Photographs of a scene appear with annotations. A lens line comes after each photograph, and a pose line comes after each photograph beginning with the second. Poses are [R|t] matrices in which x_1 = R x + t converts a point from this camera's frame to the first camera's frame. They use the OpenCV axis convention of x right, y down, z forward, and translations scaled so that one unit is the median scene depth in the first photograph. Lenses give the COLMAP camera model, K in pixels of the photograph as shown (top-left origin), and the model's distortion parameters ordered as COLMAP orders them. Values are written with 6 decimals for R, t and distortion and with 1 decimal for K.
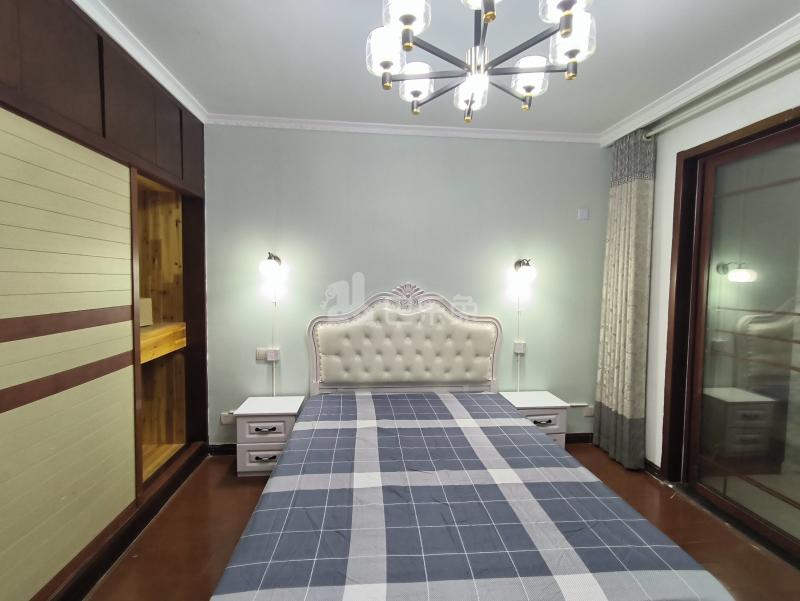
lens RADIAL K [[361.7, 0, 400.0], [0, 361.7, 300.5], [0, 0, 1]] dist [0.002428, 0.000087]
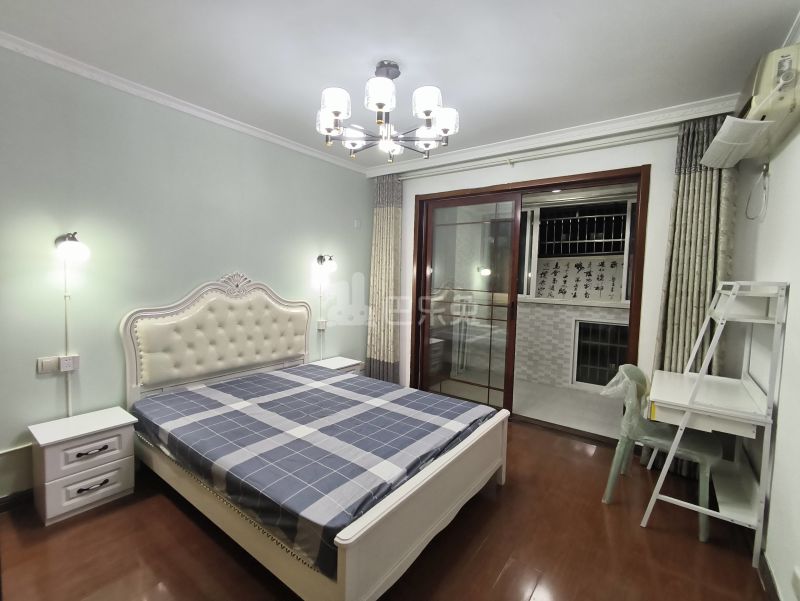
lens RADIAL K [[361.7, 0, 400.0], [0, 361.7, 300.5], [0, 0, 1]] dist [0.002428, 0.000087]
pose [[0.675701, -0.046832, 0.735687, -0.439290], [0.026835, 0.998881, 0.038940, 0.003467], [-0.736687, -0.006570, 0.676202, -0.052442]]
